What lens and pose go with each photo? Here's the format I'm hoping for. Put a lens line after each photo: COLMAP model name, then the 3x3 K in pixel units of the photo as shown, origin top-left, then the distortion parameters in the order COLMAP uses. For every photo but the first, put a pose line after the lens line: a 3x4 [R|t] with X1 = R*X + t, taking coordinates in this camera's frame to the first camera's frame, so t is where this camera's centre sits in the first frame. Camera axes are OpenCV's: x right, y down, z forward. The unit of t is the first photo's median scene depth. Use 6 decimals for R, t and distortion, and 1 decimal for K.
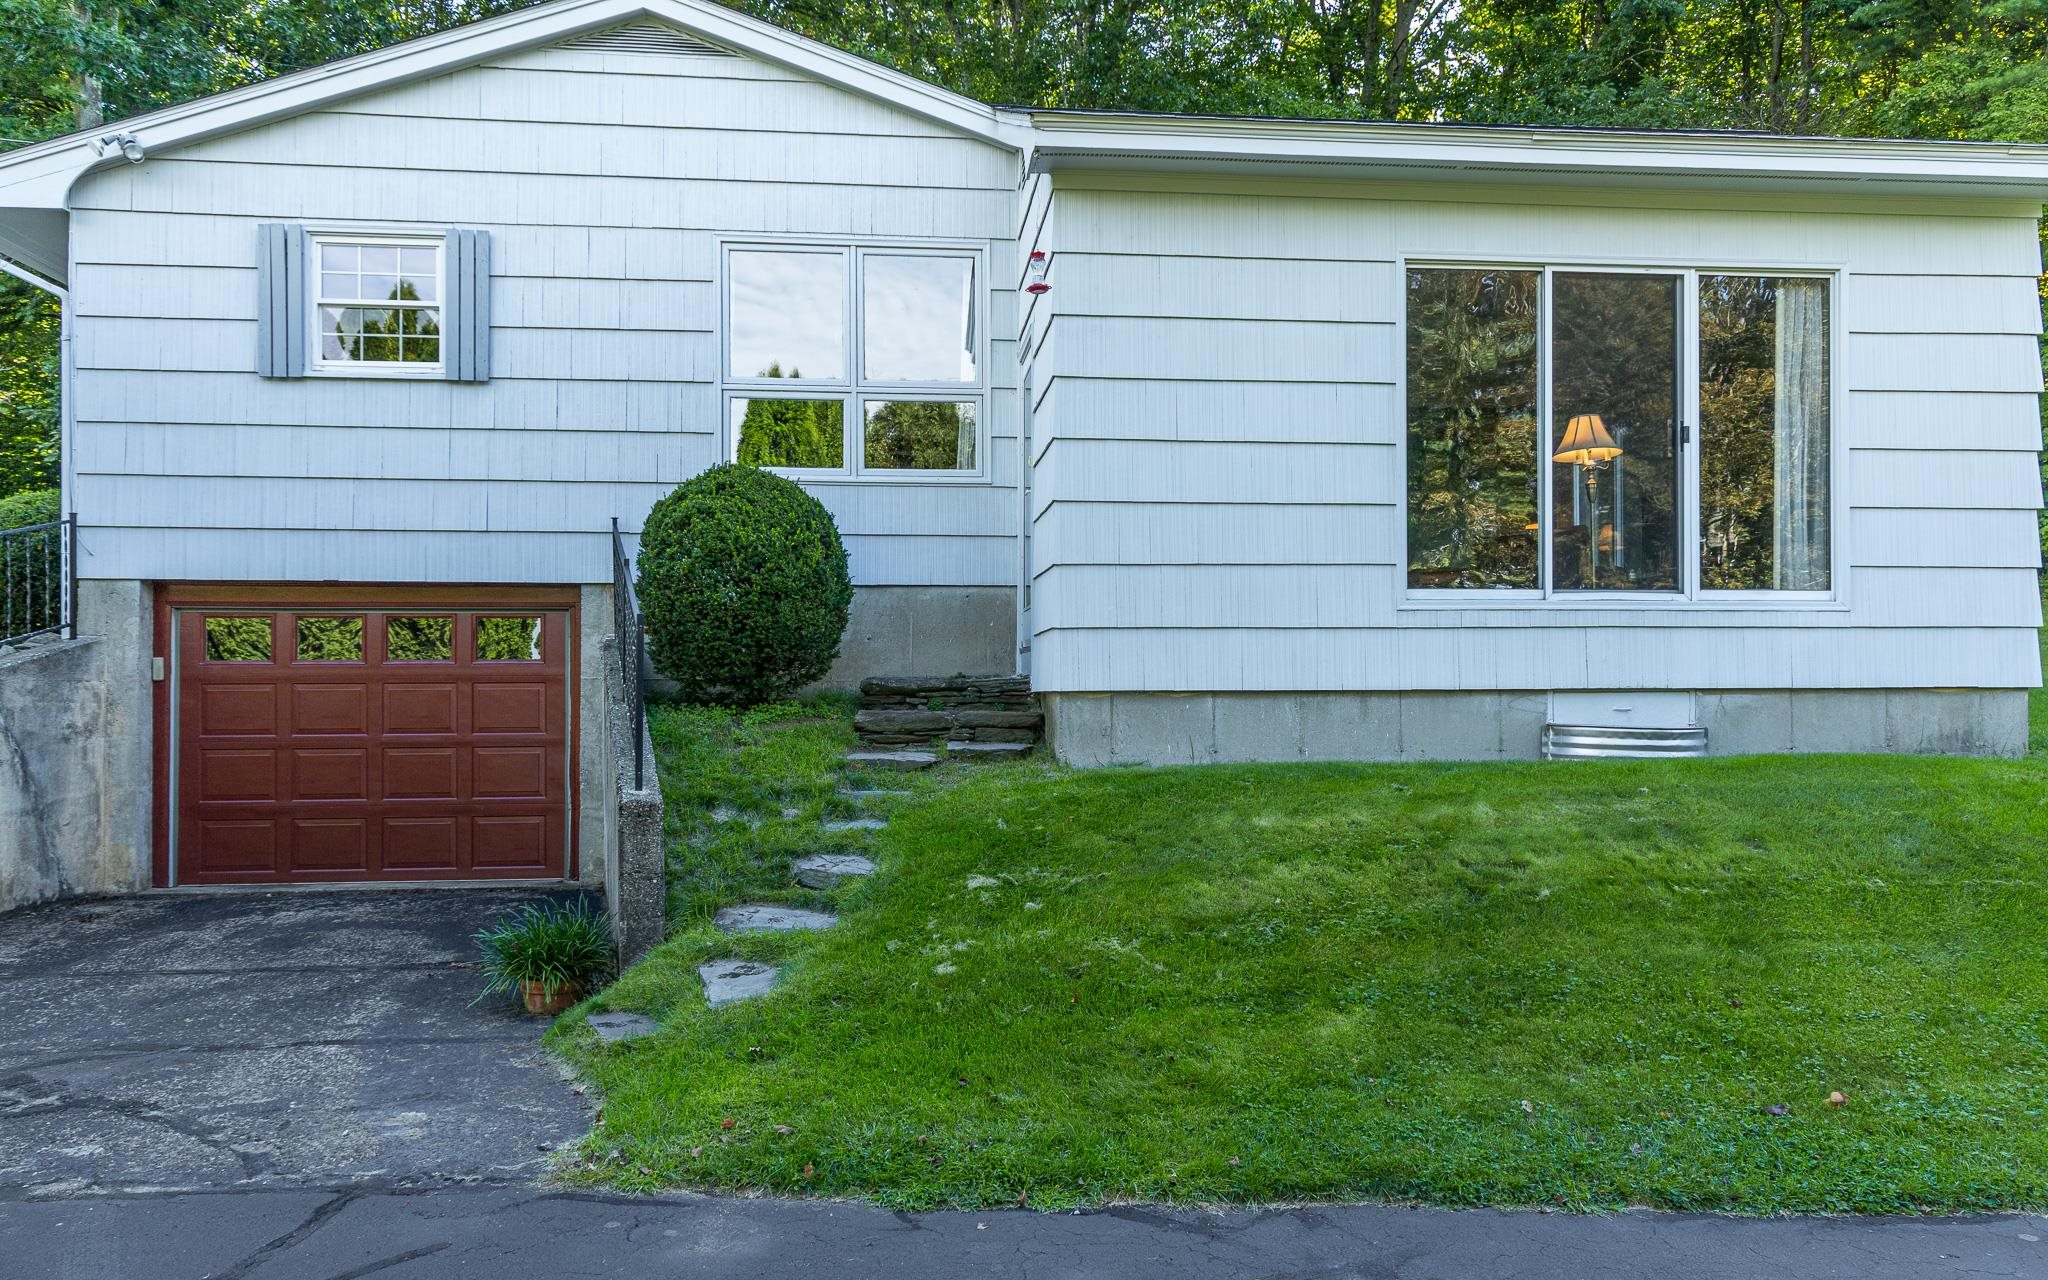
lens RADIAL K [[1437.6, 0, 1024.0], [0, 1437.6, 640.0], [0, 0, 1]] dist [0.005132, 0.000607]
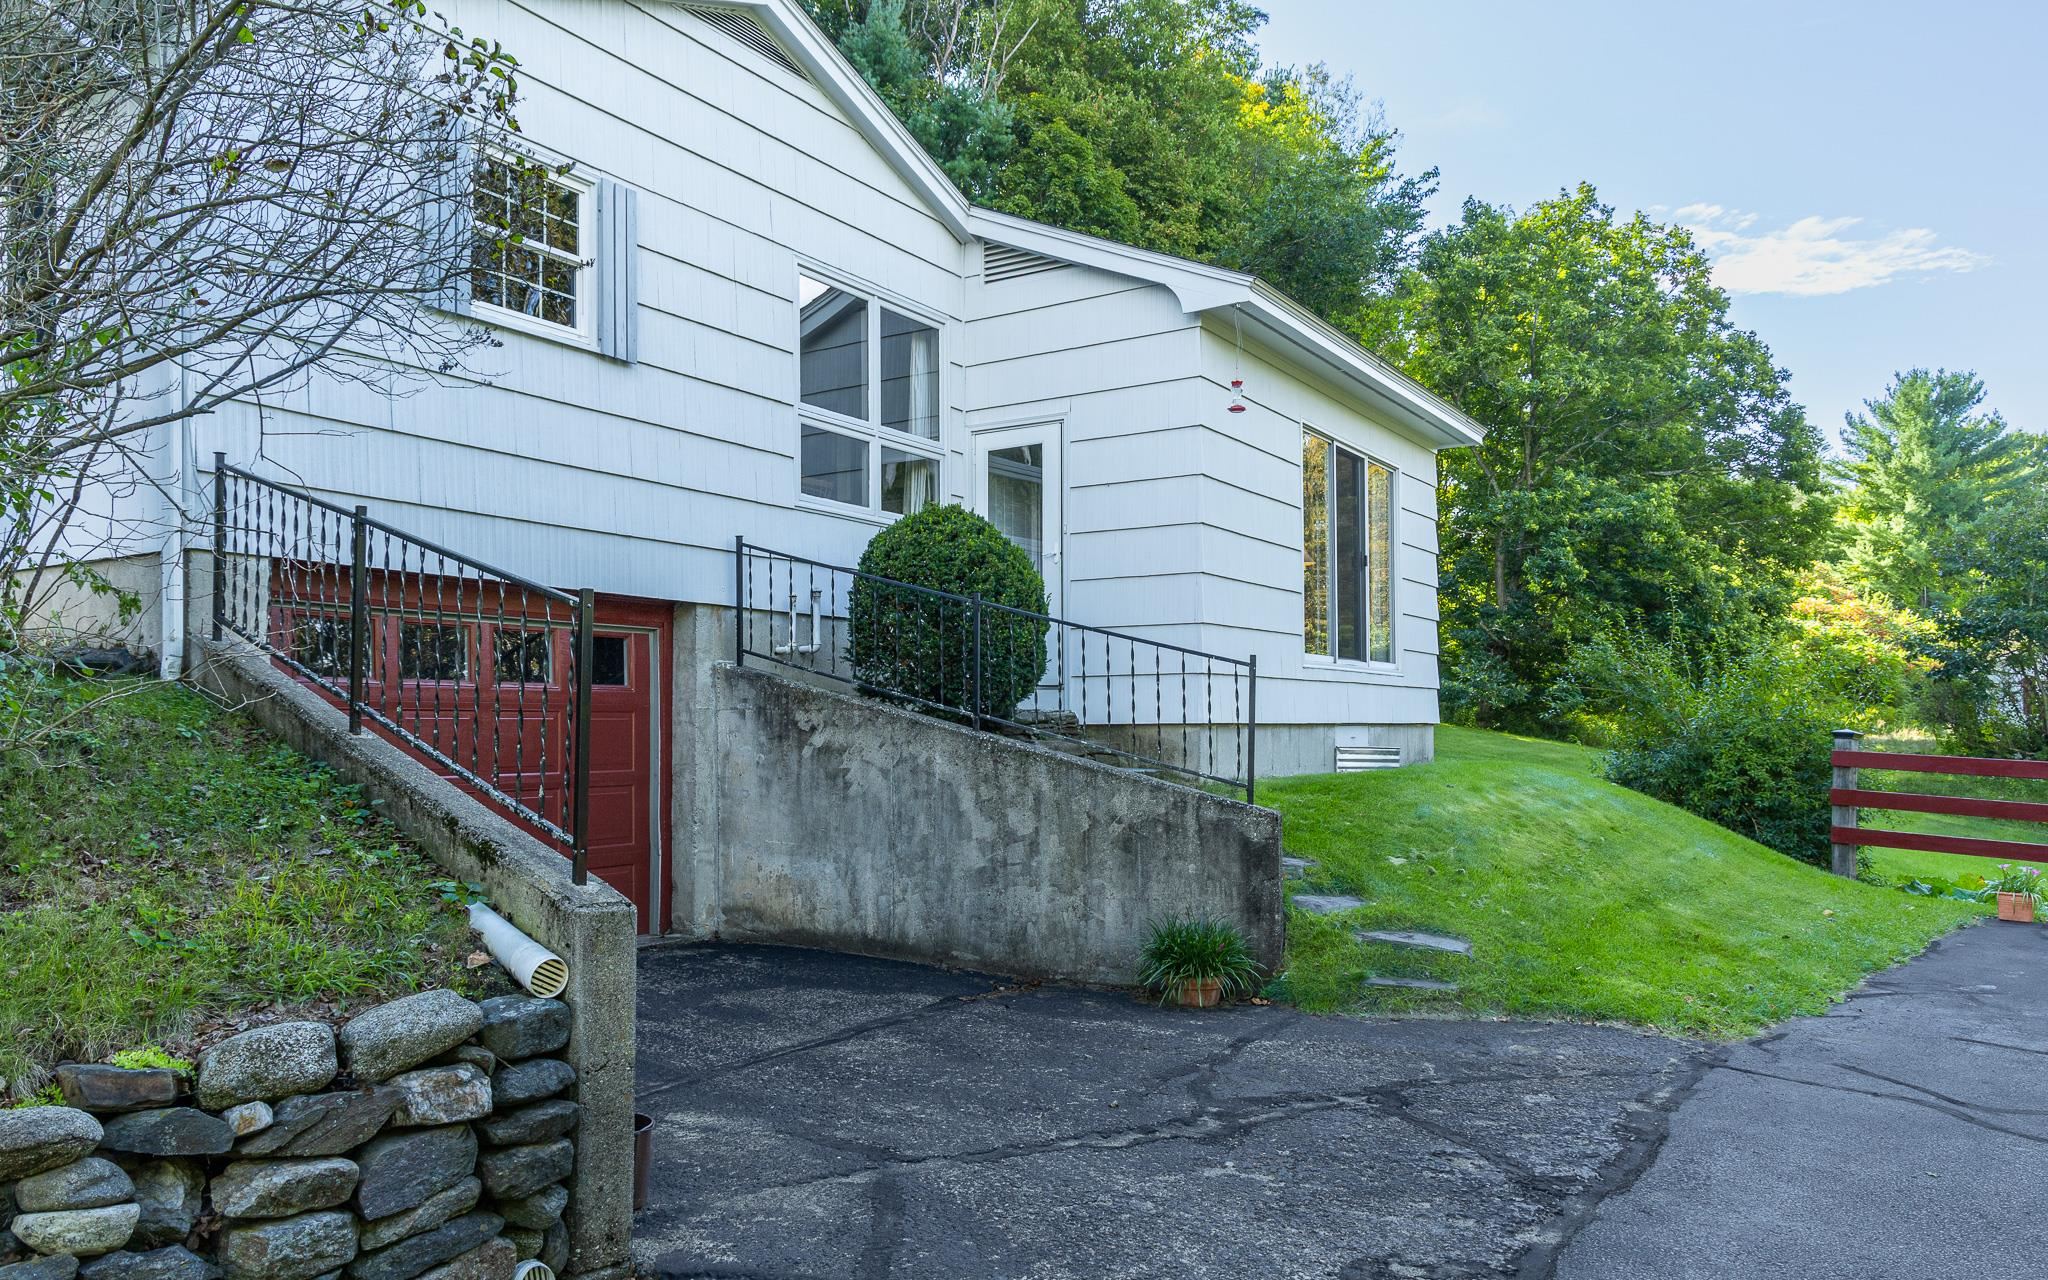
lens RADIAL K [[1437.6, 0, 1024.0], [0, 1437.6, 640.0], [0, 0, 1]] dist [0.005132, 0.000607]
pose [[0.635729, 0.048708, 0.770374, -0.881409], [-0.027346, 0.998802, -0.040584, 0.015314], [-0.771428, 0.004734, 0.636299, 0.267032]]
